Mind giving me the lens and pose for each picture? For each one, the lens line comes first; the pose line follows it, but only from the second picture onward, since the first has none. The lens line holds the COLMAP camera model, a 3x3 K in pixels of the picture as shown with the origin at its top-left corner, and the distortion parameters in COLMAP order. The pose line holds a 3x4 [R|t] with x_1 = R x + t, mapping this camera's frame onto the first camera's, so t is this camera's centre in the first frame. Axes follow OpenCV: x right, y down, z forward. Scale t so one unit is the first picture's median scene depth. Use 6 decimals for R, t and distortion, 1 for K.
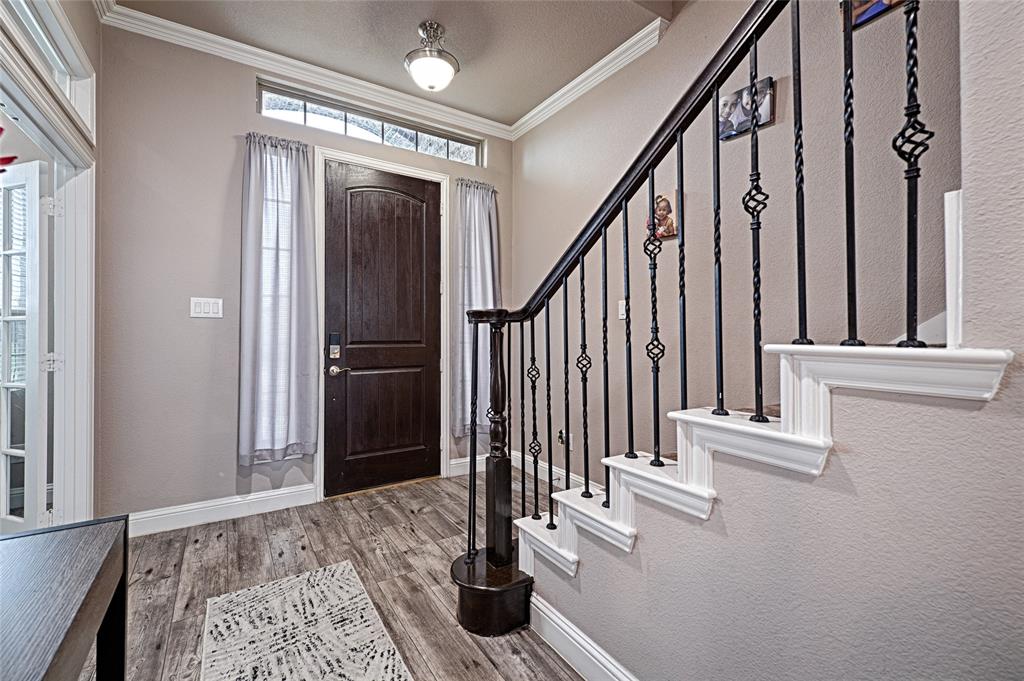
lens RADIAL K [[436.6, 0, 496.0], [0, 436.6, 337.2], [0, 0, 1]] dist [0.000697, -0.000265]
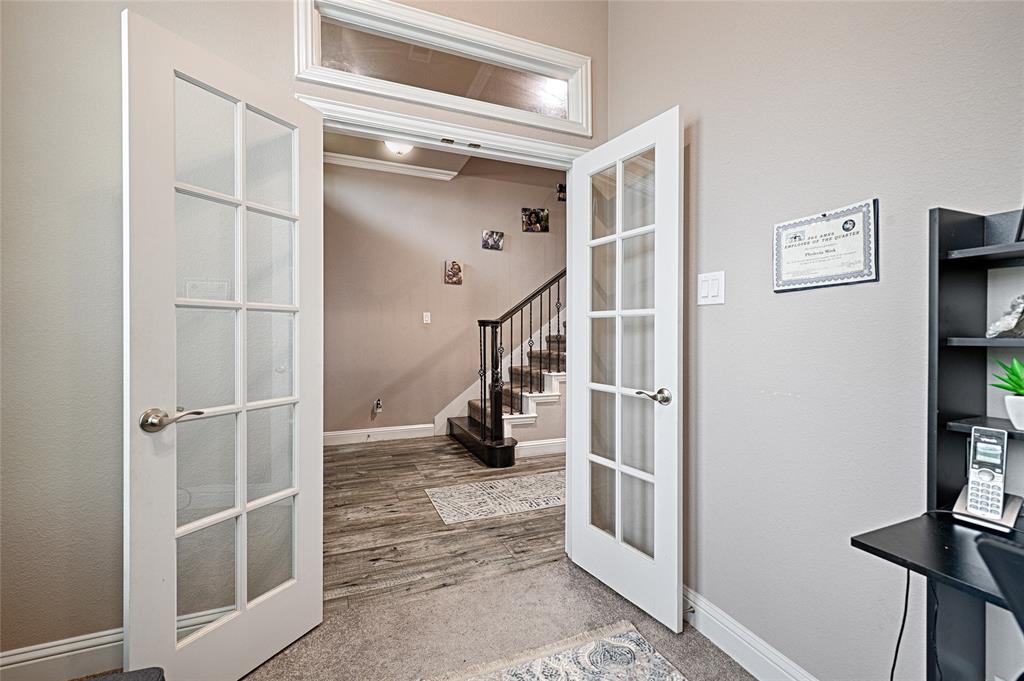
lens RADIAL K [[421.3, 0, 513.0], [0, 421.3, 336.6], [0, 0, 1]] dist [0.009270, -0.000029]
pose [[0.164107, -0.009281, 0.986399, -1.717495], [0.004543, 0.999952, 0.008652, -0.002153], [-0.986432, 0.003062, 0.164142, 0.506155]]
